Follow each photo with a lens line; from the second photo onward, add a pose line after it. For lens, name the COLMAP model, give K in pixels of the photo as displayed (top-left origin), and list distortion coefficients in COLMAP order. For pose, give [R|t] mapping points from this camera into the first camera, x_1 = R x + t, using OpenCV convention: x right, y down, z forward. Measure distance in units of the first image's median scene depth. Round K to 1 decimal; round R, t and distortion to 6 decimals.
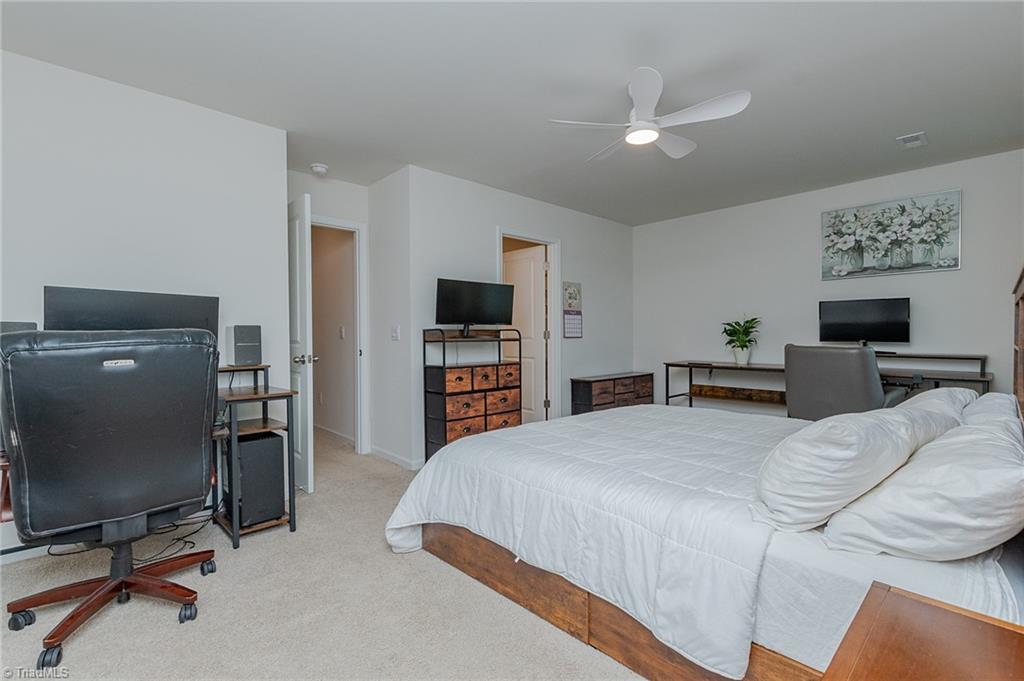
lens RADIAL K [[460.6, 0, 509.4], [0, 460.6, 344.9], [0, 0, 1]] dist [0.001370, -0.000519]
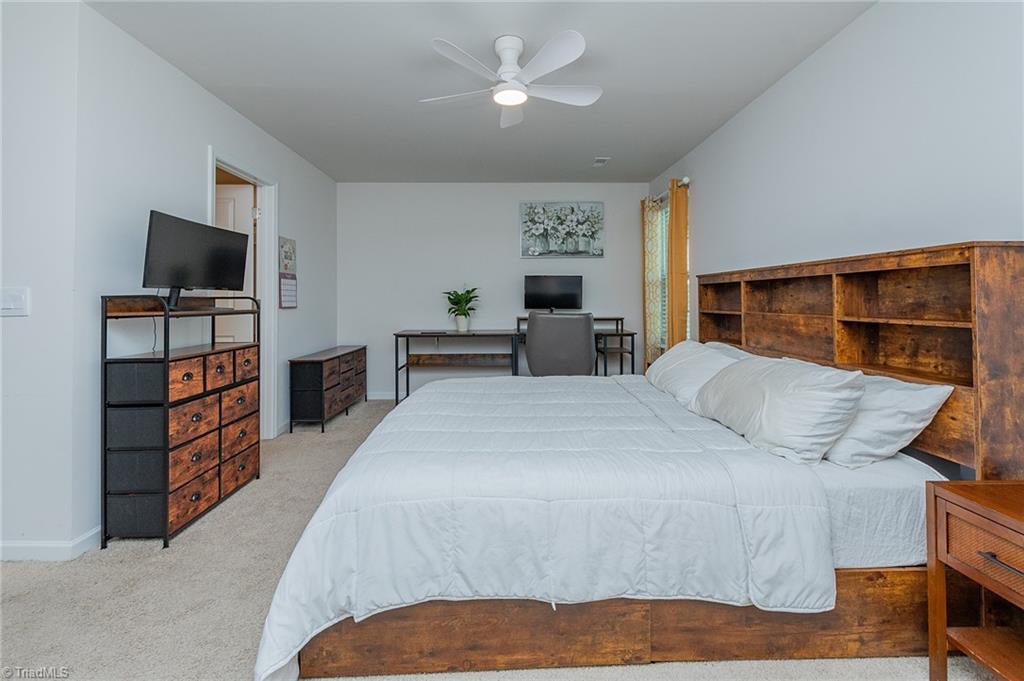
lens RADIAL K [[467.8, 0, 511.5], [0, 467.8, 293.1], [0, 0, 1]] dist [0.001997, 0.000051]
pose [[0.664814, 0.014594, 0.746866, -0.275081], [0.017640, 0.999224, -0.035227, -0.007724], [-0.746800, 0.036594, 0.664041, 0.239809]]
